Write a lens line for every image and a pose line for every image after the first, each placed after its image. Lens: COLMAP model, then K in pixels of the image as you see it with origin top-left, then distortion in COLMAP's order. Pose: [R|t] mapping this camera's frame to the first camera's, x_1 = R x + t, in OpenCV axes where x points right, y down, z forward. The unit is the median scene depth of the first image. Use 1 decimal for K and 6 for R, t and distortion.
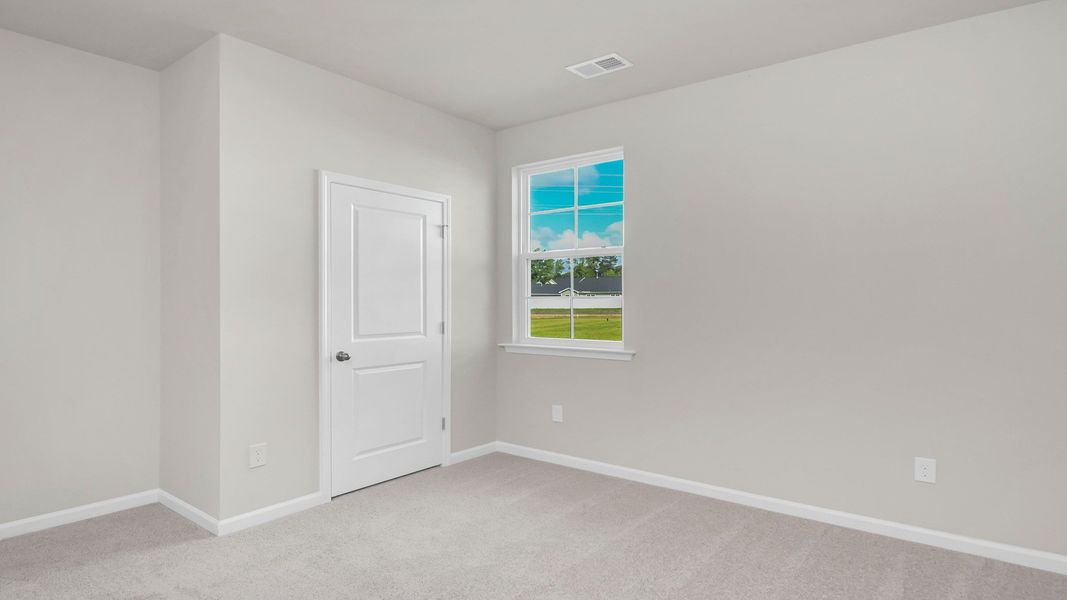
lens RADIAL K [[566.1, 0, 533.5], [0, 566.1, 300.0], [0, 0, 1]] dist [0.002230, -0.011421]
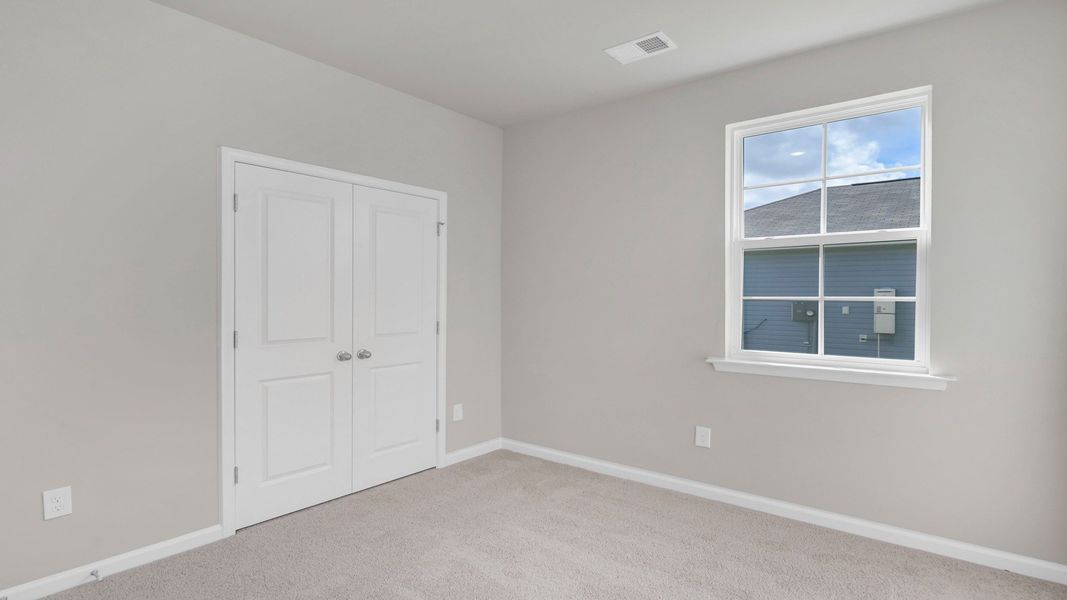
lens RADIAL K [[567.5, 0, 536.4], [0, 567.5, 315.6], [0, 0, 1]] dist [0.029194, 0.000254]
pose [[0.999606, 0.009618, 0.026357, -0.232036], [-0.010340, 0.999571, 0.027415, 0.000189], [-0.026082, -0.027677, 0.999277, 0.185234]]
